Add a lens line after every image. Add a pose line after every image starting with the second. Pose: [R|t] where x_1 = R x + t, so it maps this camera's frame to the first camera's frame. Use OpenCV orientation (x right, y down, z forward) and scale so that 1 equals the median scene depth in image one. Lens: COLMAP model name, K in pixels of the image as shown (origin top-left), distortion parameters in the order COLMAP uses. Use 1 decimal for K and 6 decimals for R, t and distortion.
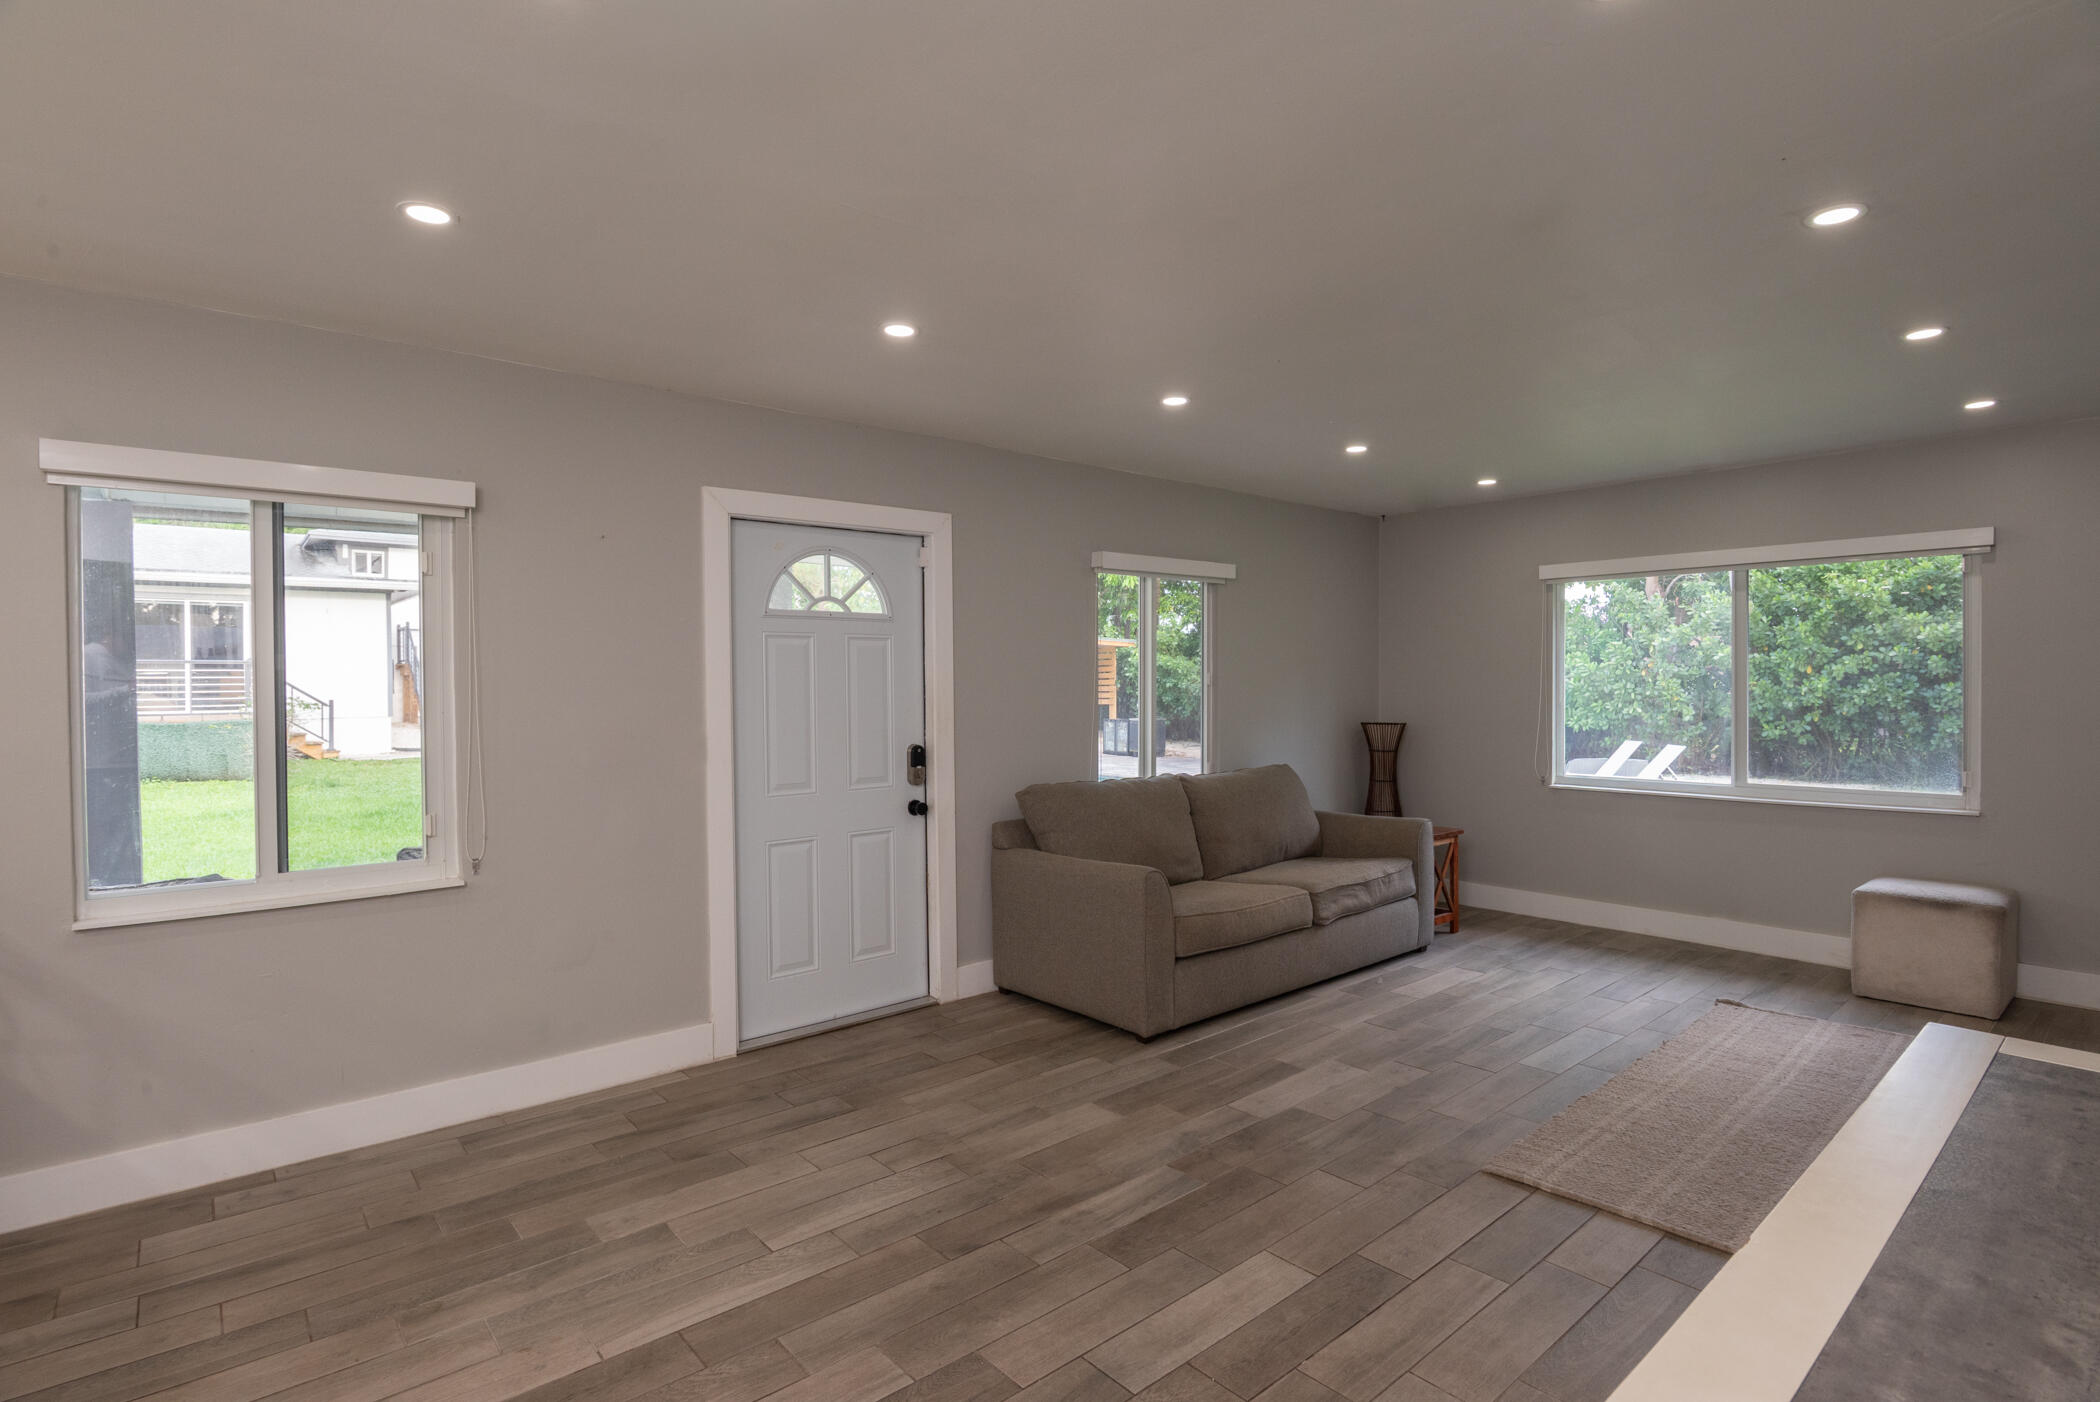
lens RADIAL K [[1028.0, 0, 1045.5], [0, 1028.0, 689.6], [0, 0, 1]] dist [-0.027308, 0.001338]
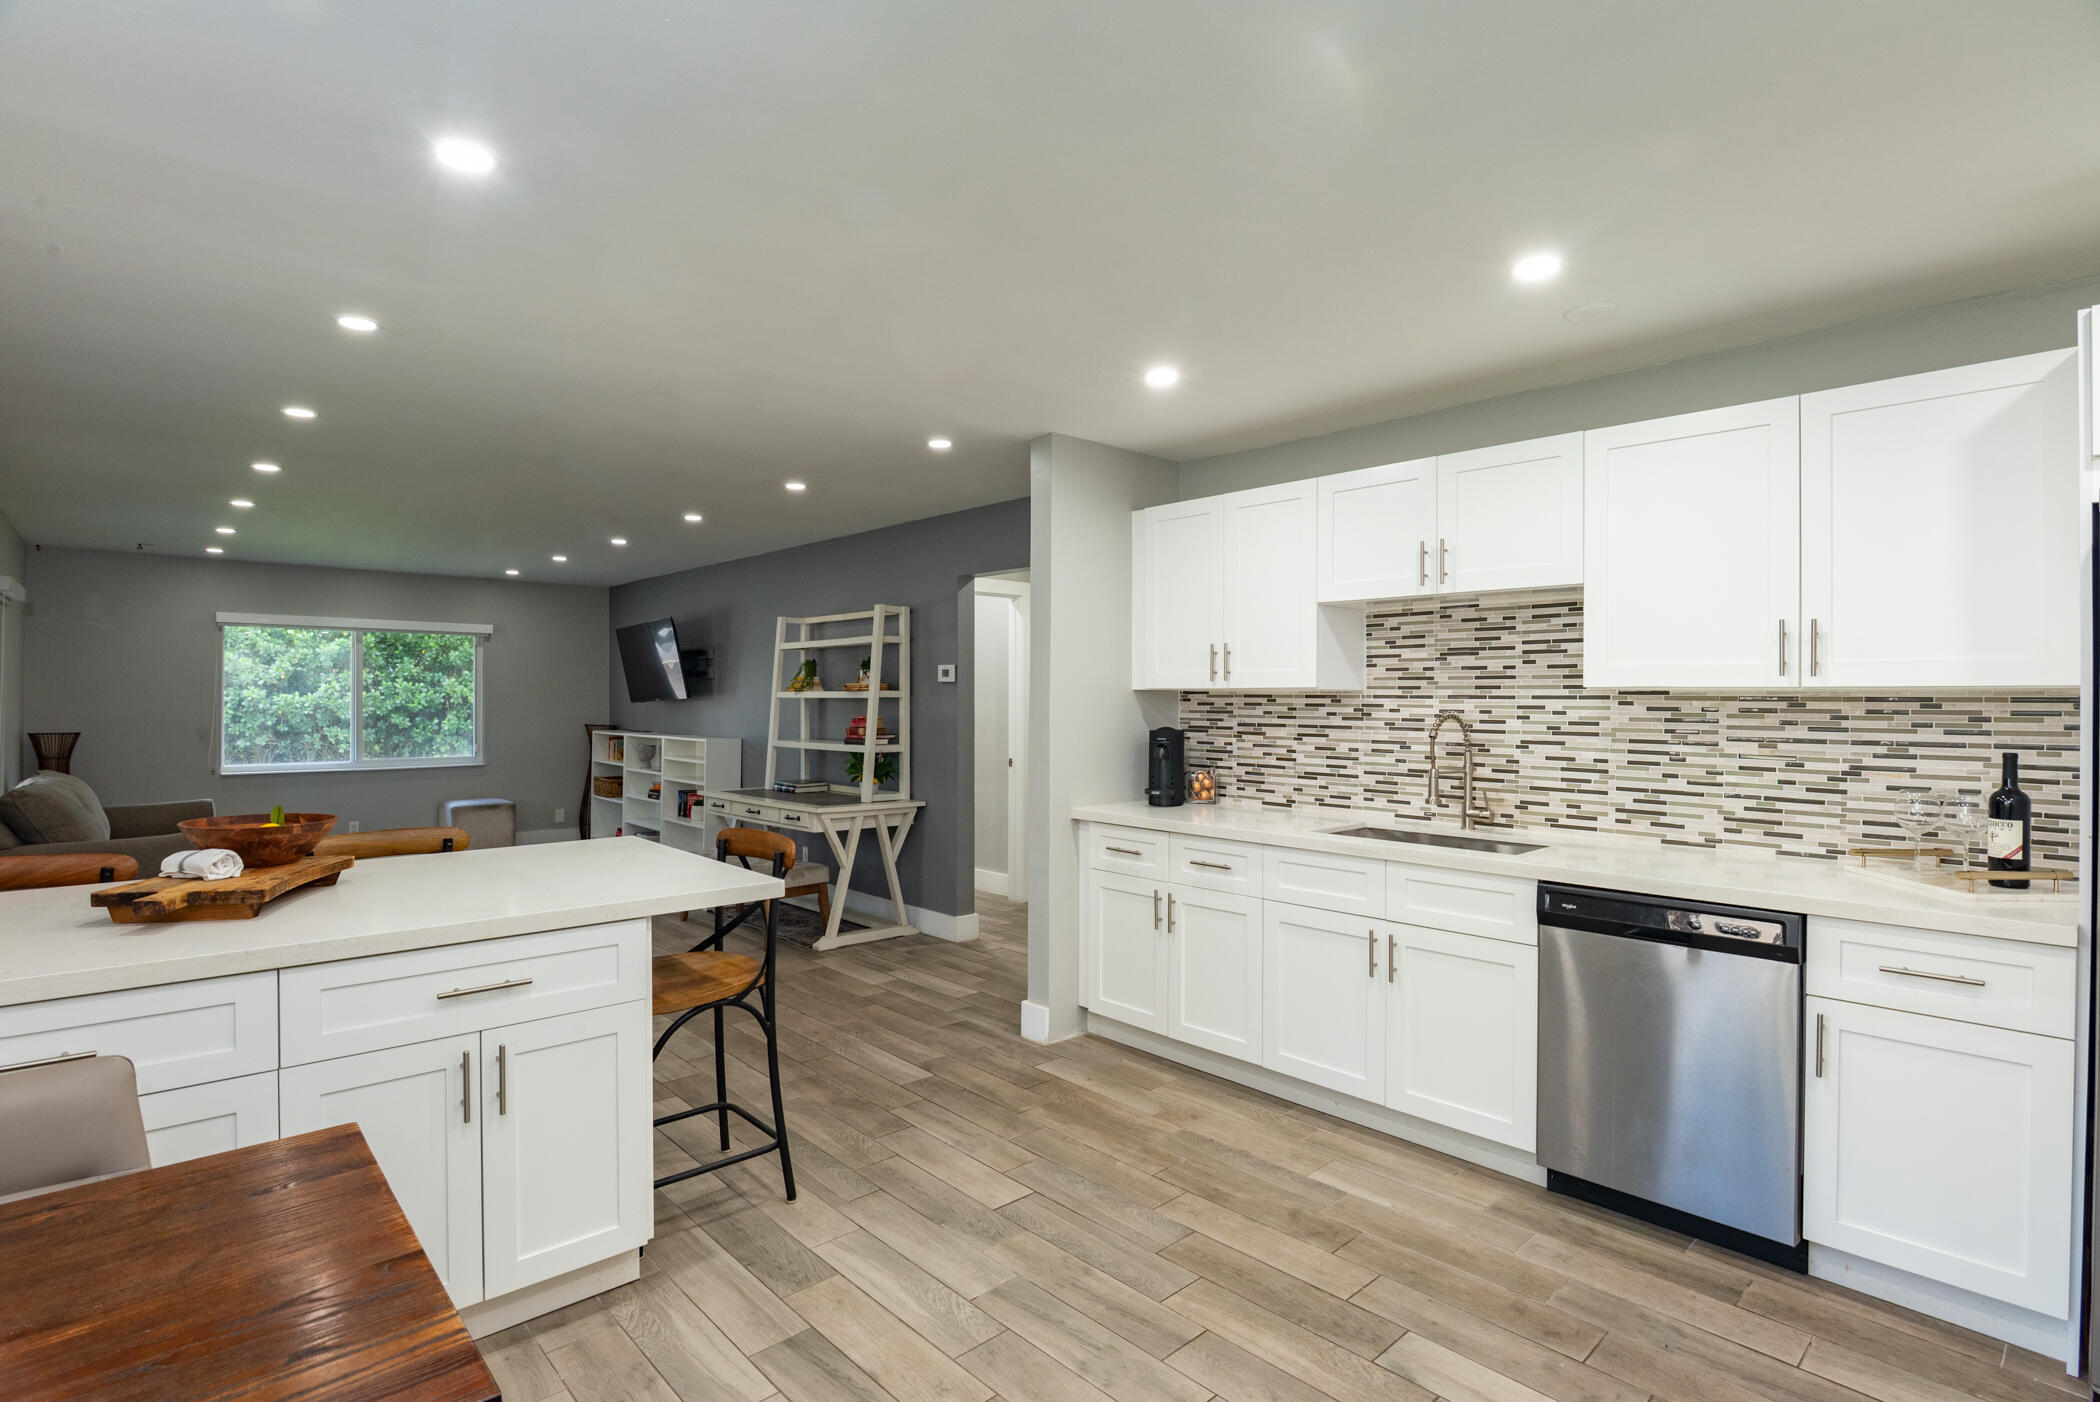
lens RADIAL K [[1027.9, 0, 1050.0], [0, 1027.9, 701.0], [0, 0, 1]] dist [-0.023103, 0.000692]
pose [[-0.031313, 0.002266, 0.999507, -1.397543], [-0.000866, 0.999997, -0.002294, -0.001290], [-0.999509, -0.000938, -0.031311, -0.101190]]
